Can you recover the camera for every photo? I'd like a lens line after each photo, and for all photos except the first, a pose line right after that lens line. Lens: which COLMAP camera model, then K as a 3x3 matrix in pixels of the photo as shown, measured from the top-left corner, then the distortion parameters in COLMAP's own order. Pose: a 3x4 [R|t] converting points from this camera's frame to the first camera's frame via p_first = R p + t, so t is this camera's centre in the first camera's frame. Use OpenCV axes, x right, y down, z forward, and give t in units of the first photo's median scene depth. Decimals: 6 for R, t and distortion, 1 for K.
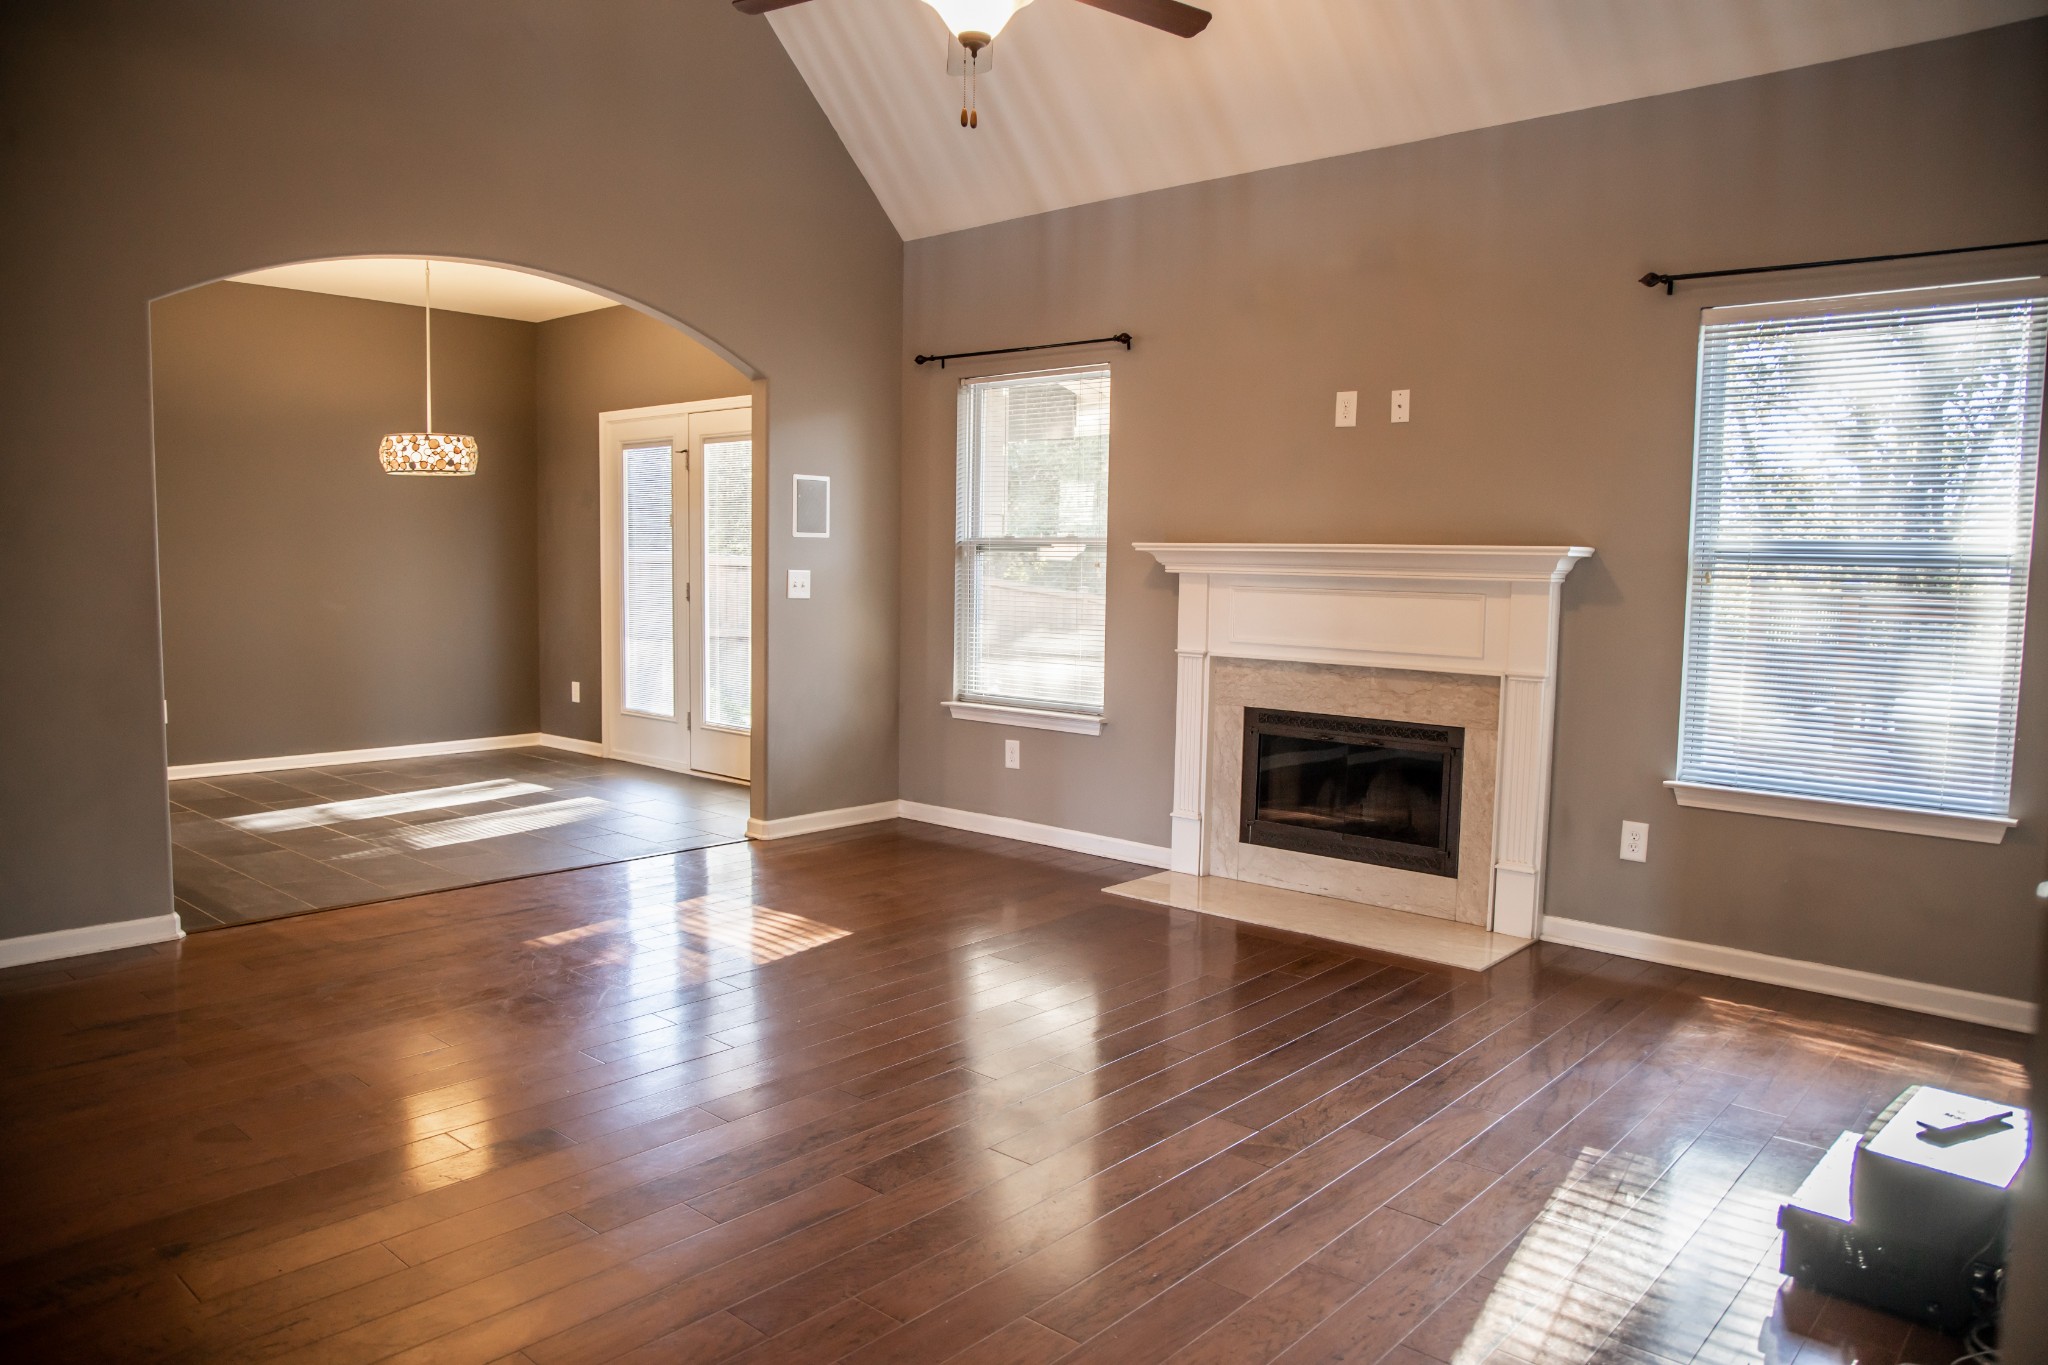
lens RADIAL K [[1406.4, 0, 1038.1], [0, 1406.4, 695.5], [0, 0, 1]] dist [-0.067204, 0.033793]
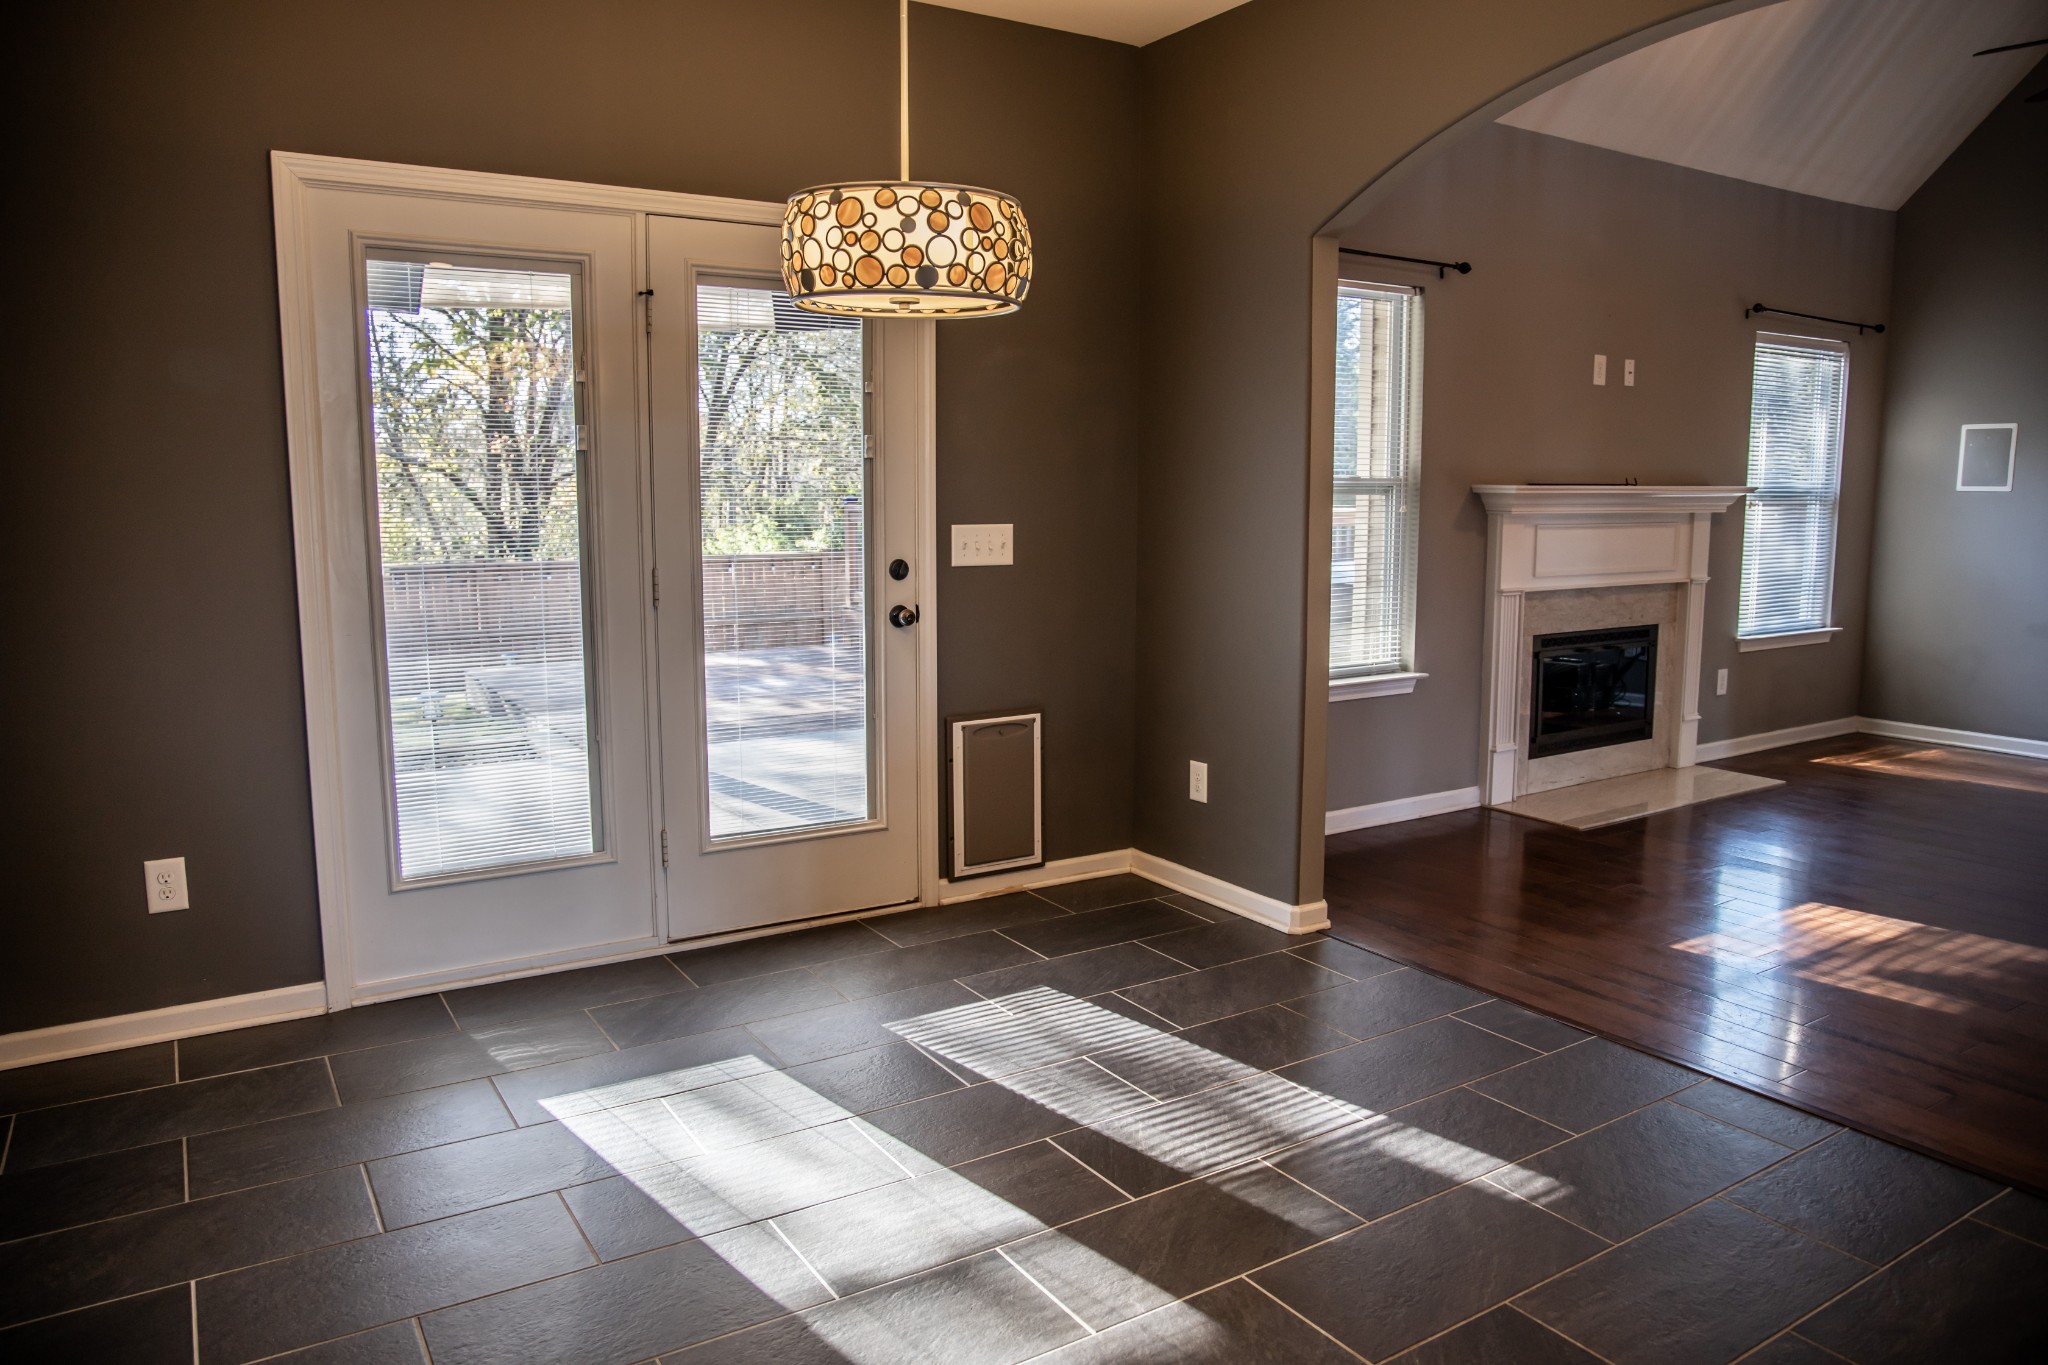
lens RADIAL K [[1406.4, 0, 1020.8], [0, 1406.4, 689.5], [0, 0, 1]] dist [-0.067204, 0.033793]
pose [[0.264764, -0.150502, 0.952496, -1.004940], [0.098360, 0.986809, 0.128583, -0.130074], [-0.959284, 0.059644, 0.276075, 1.097814]]
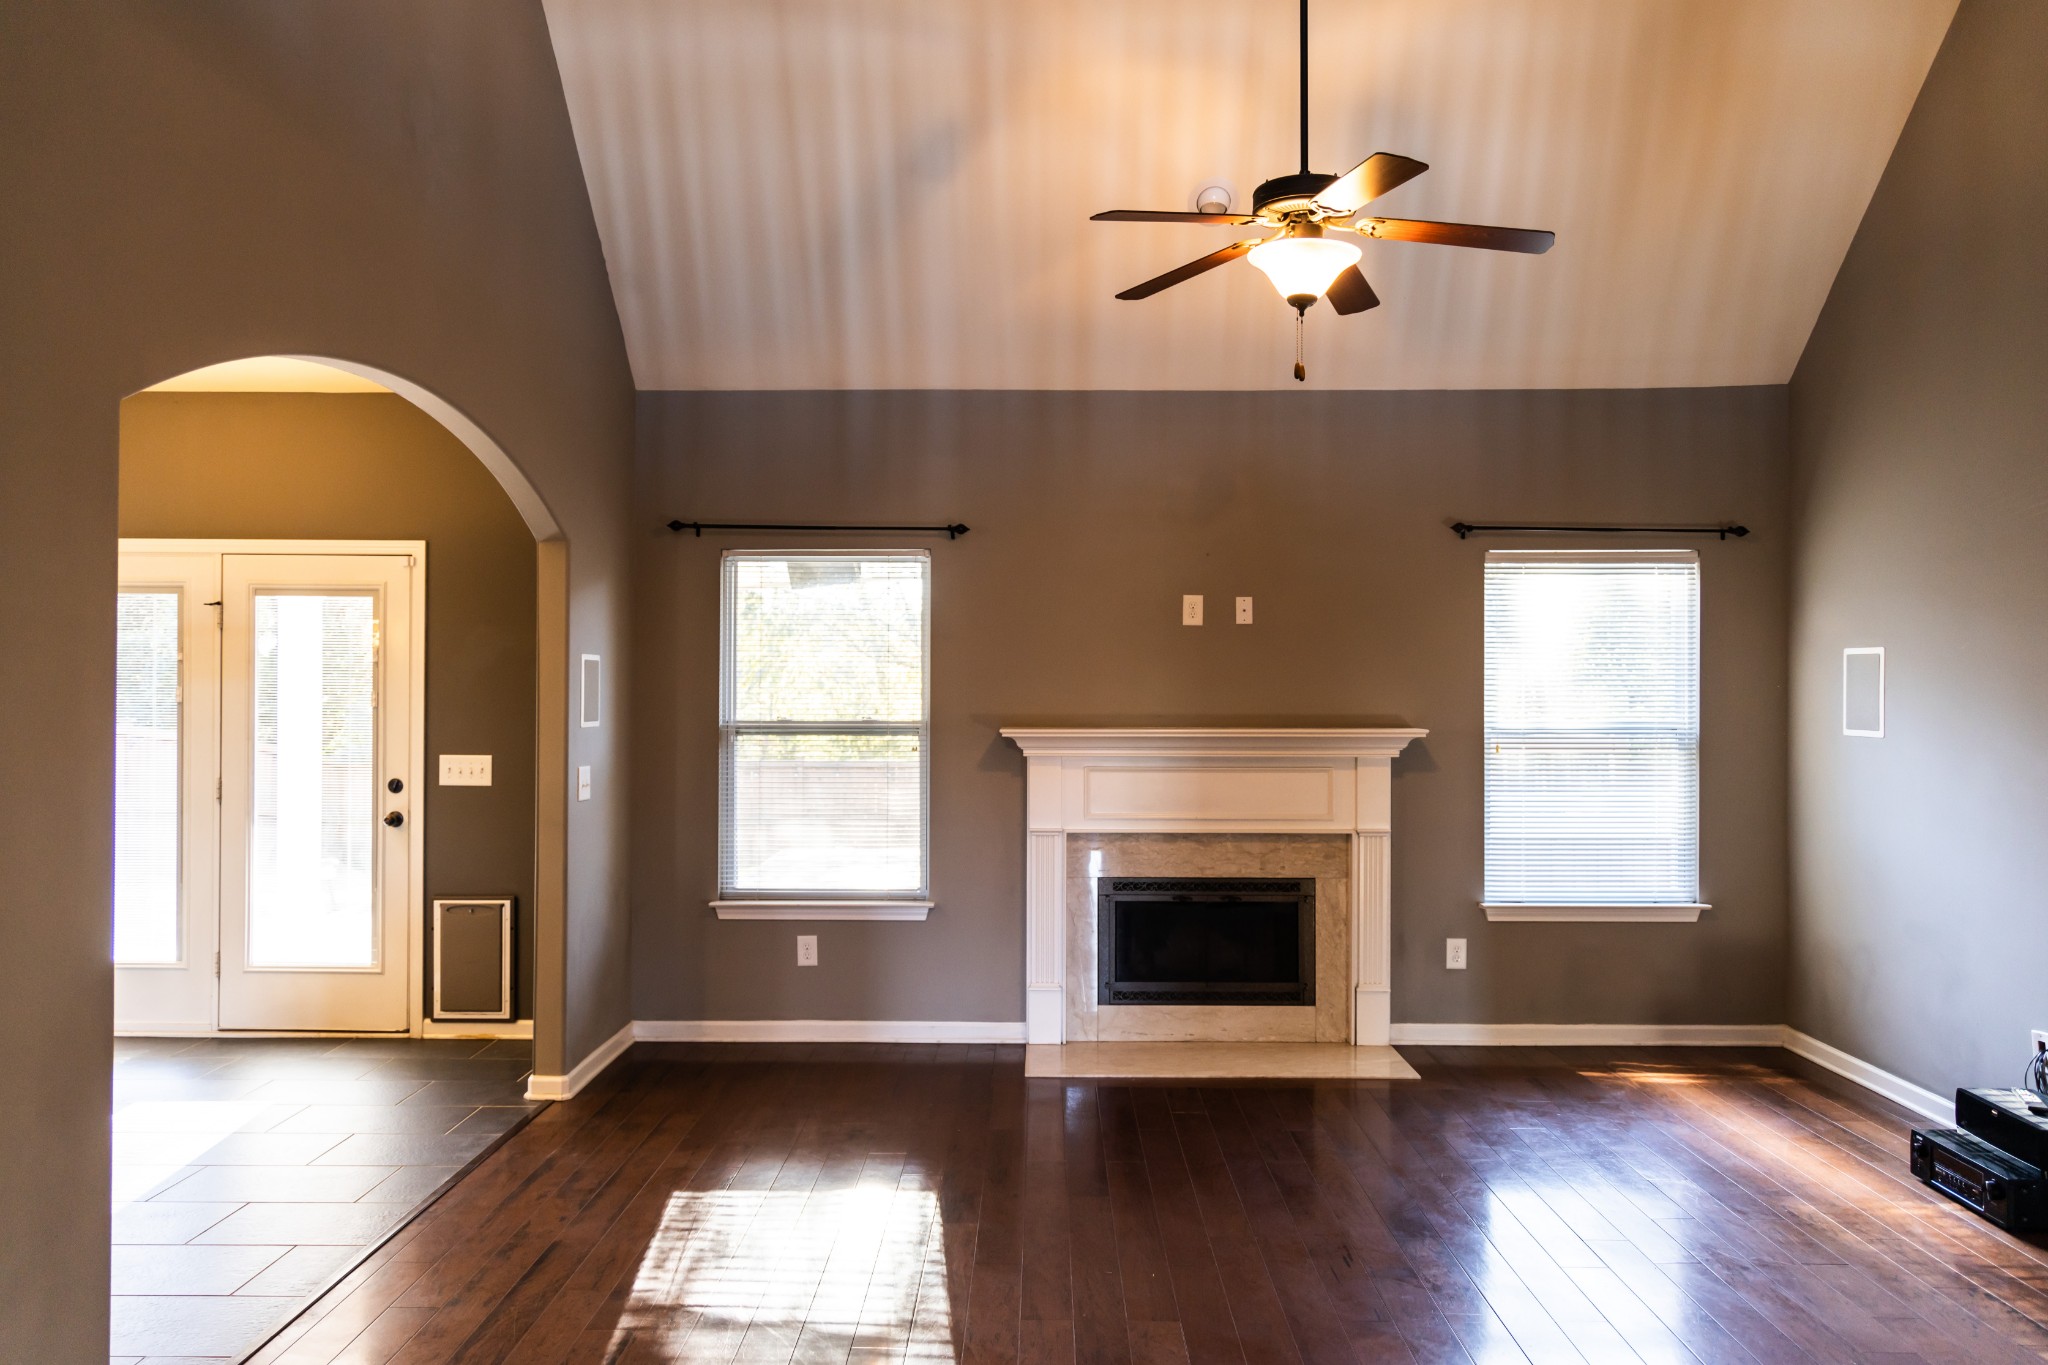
lens RADIAL K [[1406.4, 0, 1023.7], [0, 1406.4, 677.8], [0, 0, 1]] dist [-0.067204, 0.033793]
pose [[0.747894, -0.003416, 0.663810, -0.615604], [0.071565, 0.994573, -0.075513, -0.068086], [-0.659949, 0.103981, 0.744080, 0.224318]]
